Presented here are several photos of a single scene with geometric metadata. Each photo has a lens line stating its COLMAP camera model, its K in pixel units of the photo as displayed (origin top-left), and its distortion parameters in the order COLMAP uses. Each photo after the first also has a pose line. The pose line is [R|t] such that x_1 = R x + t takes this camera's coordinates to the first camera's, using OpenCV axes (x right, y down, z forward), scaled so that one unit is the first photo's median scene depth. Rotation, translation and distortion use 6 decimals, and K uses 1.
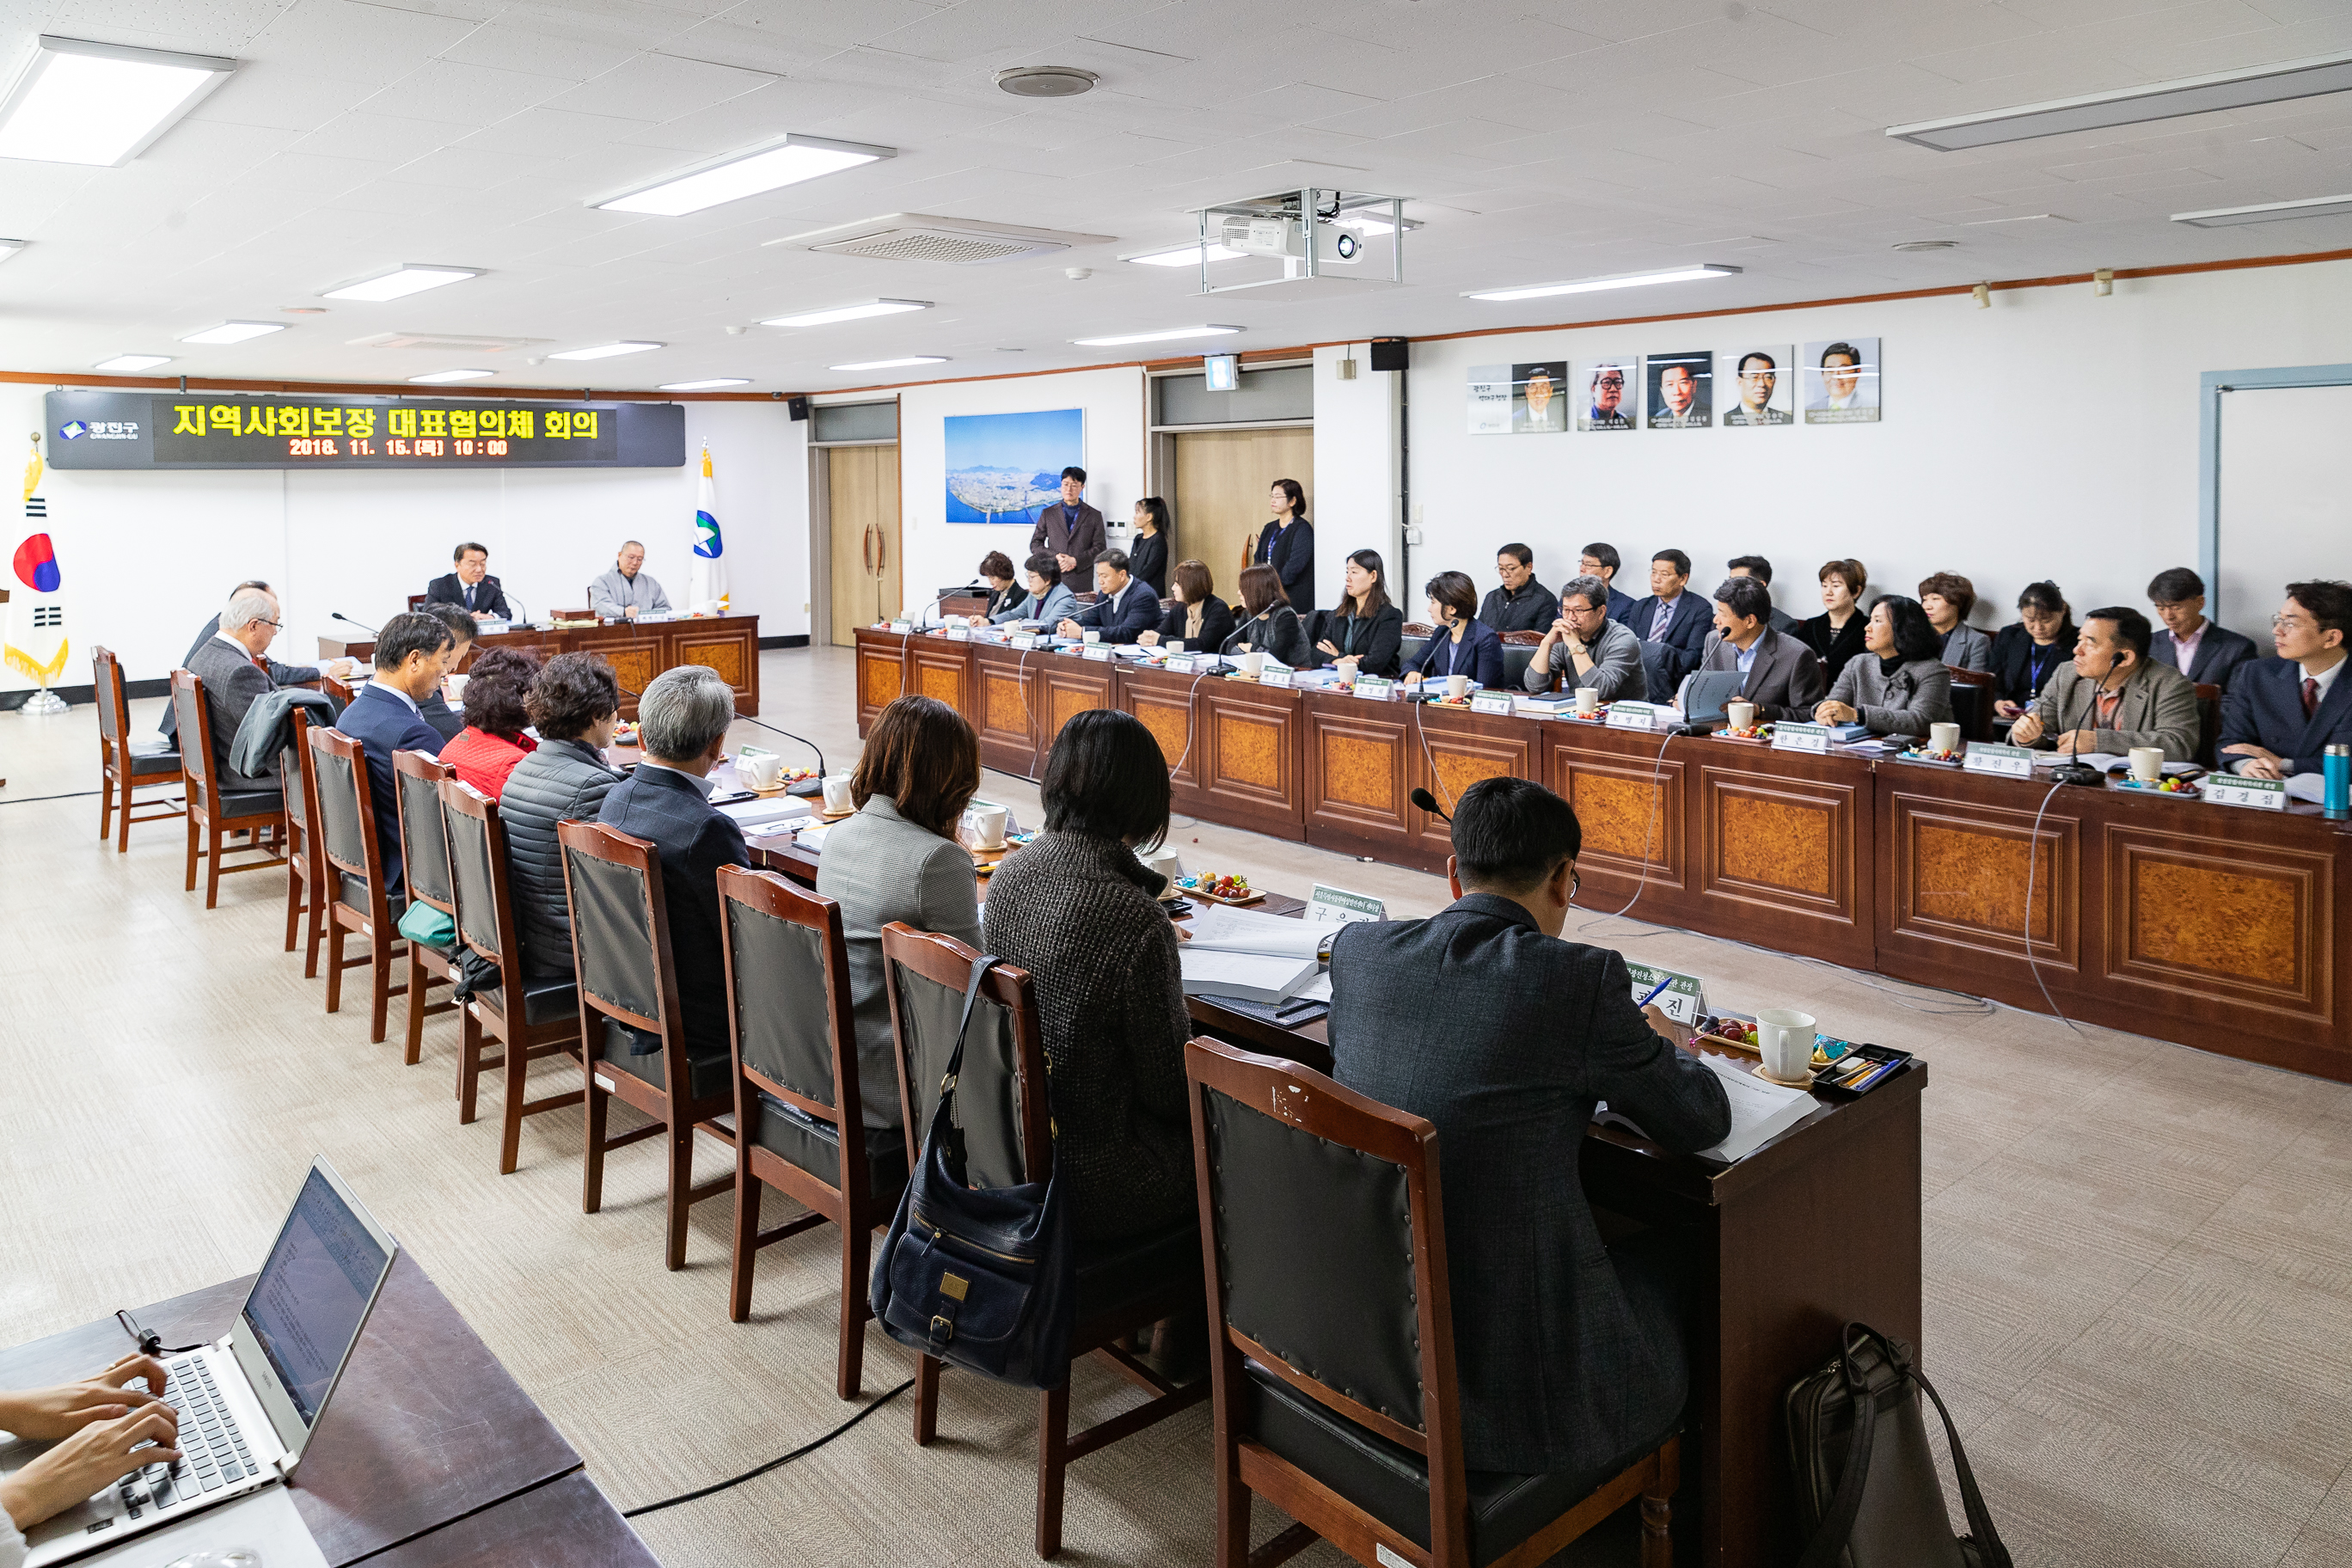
lens RADIAL K [[1554.5, 0, 1201.1], [0, 1554.5, 541.9], [0, 0, 1]] dist [0.003151, -0.006102]
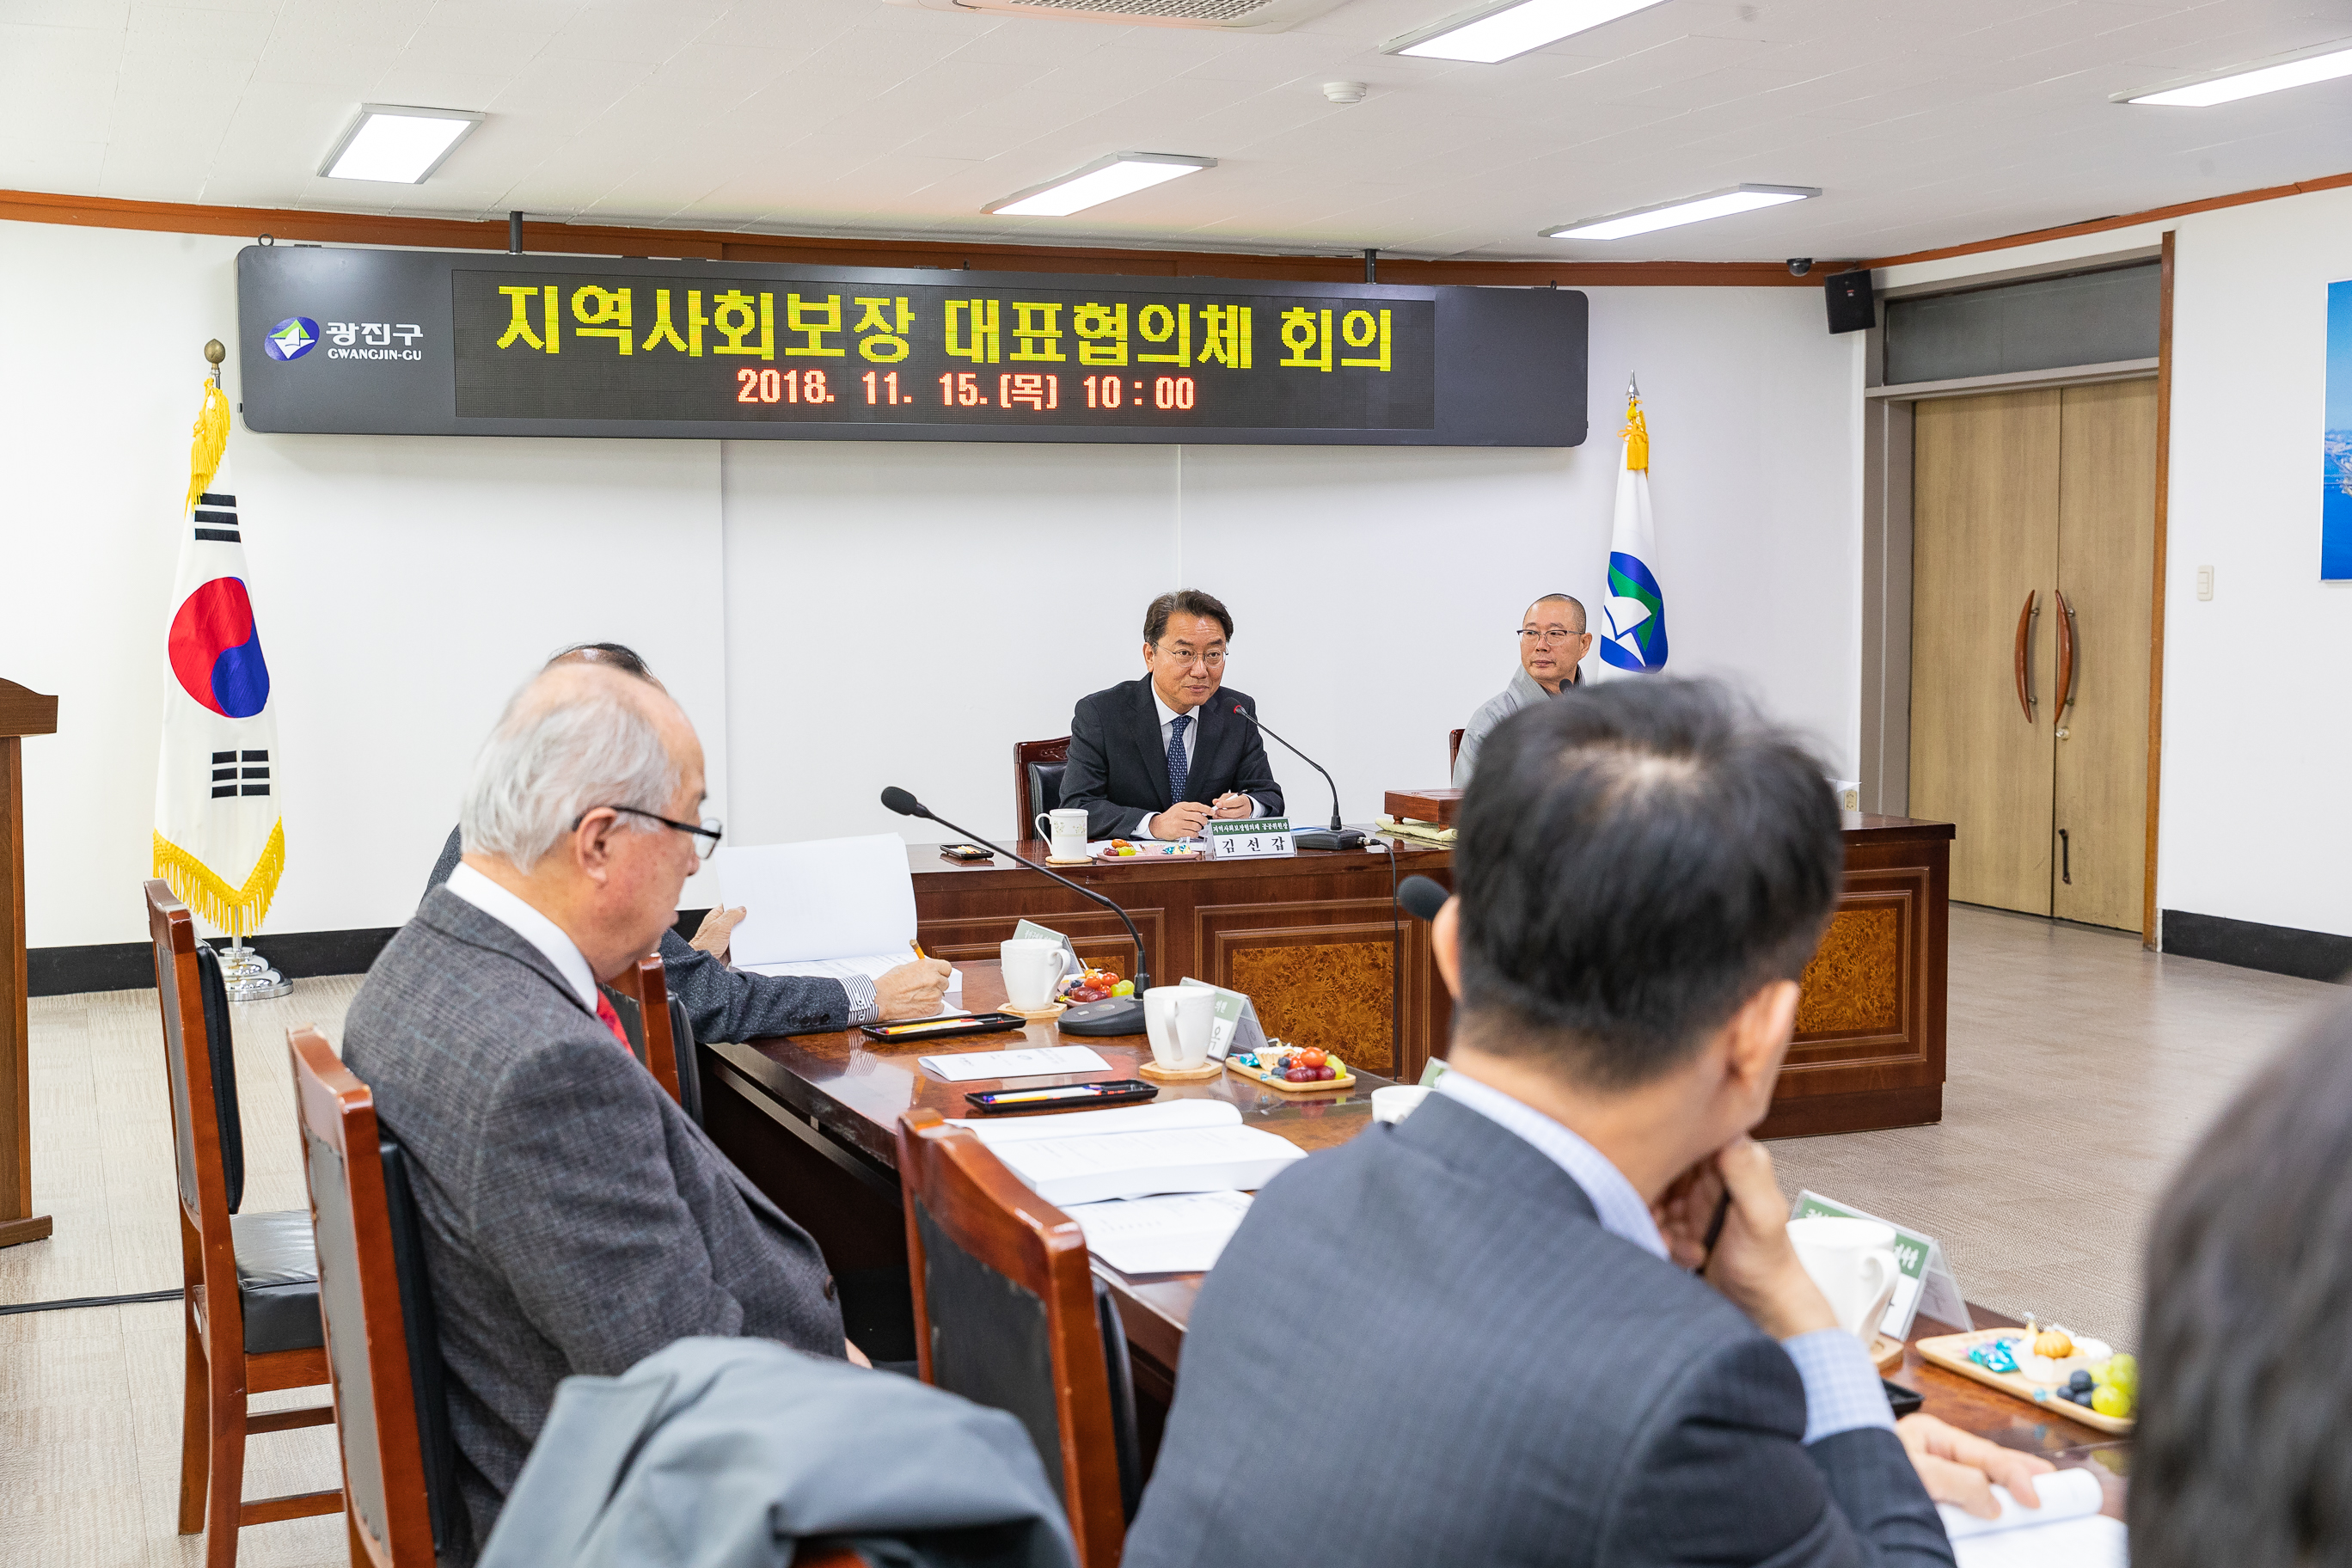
lens RADIAL K [[2656.5, 0, 1176.0], [0, 2656.5, 784.0], [0, 0, 1]] dist [0.001308, -0.021366]
pose [[0.935322, 0.027101, -0.352758, -0.307409], [-0.014168, 0.999131, 0.039194, 0.023832], [0.353514, -0.031661, 0.934893, 0.517306]]
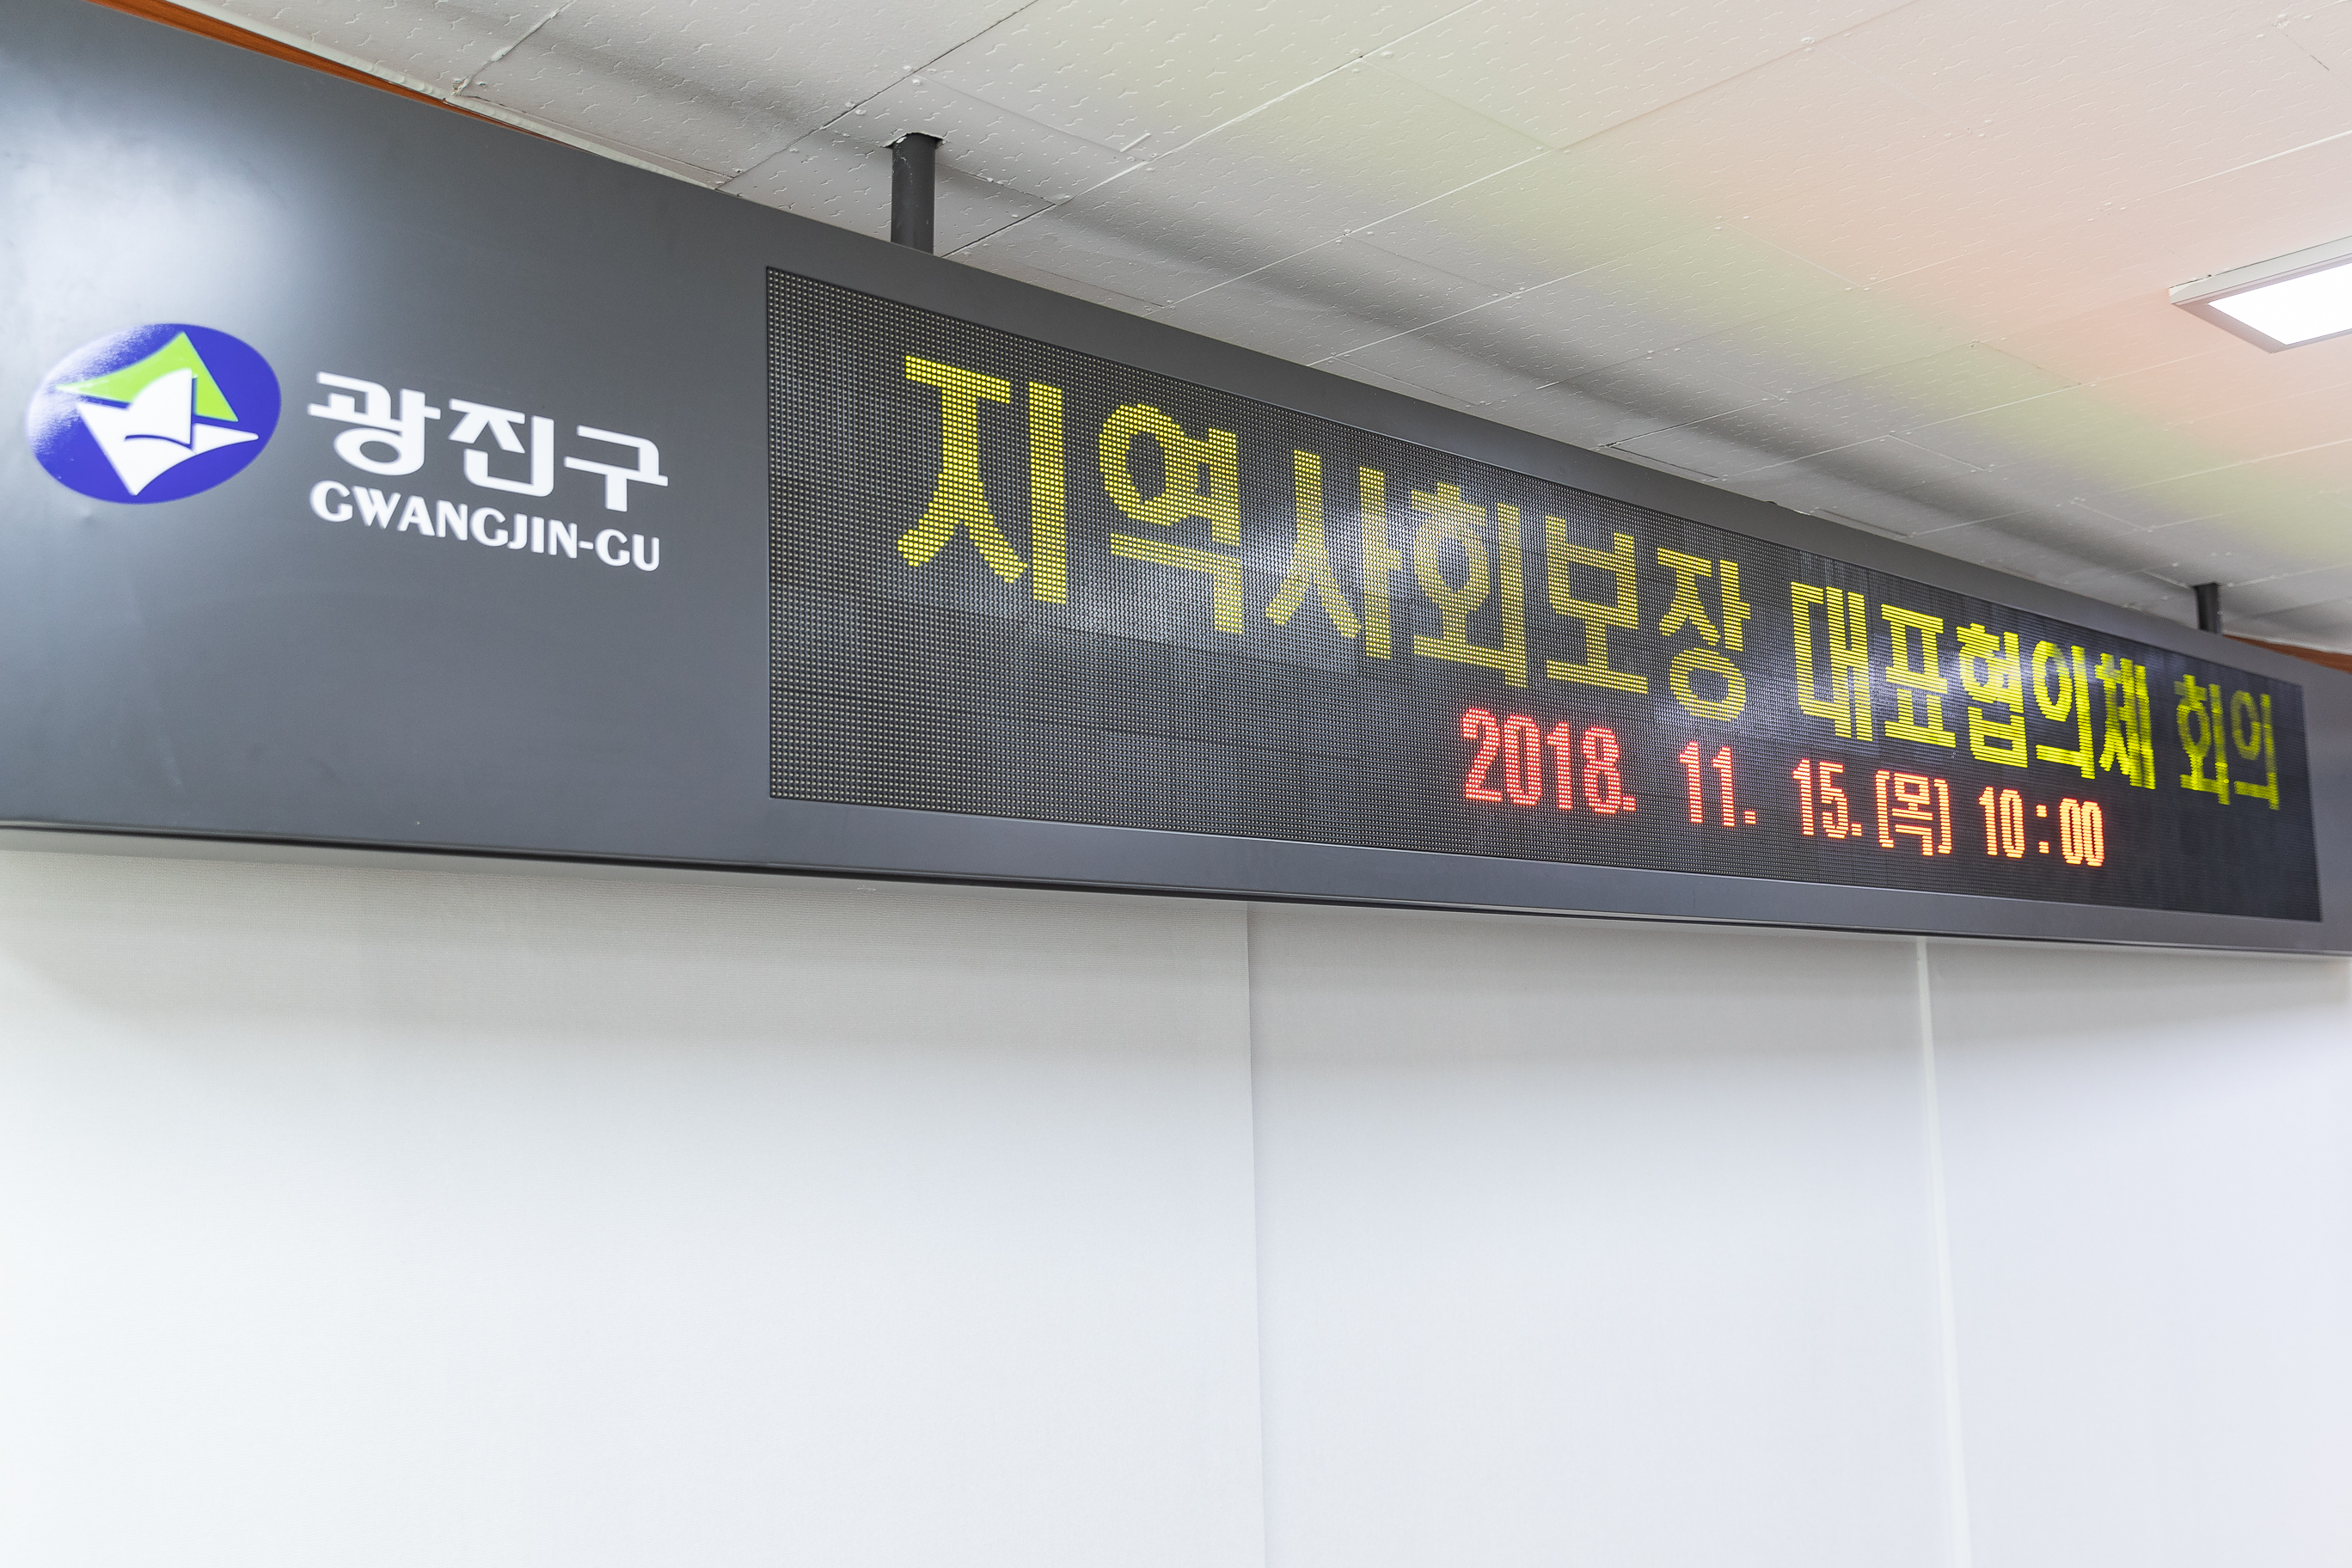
lens RADIAL K [[2141.0, 0, 1176.0], [0, 2141.0, 784.0], [0, 0, 1]] dist [0.002888, 0.000705]
pose [[0.999843, -0.016975, -0.005112, -0.860909], [0.015787, 0.983742, -0.178893, -0.032773], [0.008066, 0.178784, 0.983855, 1.136675]]
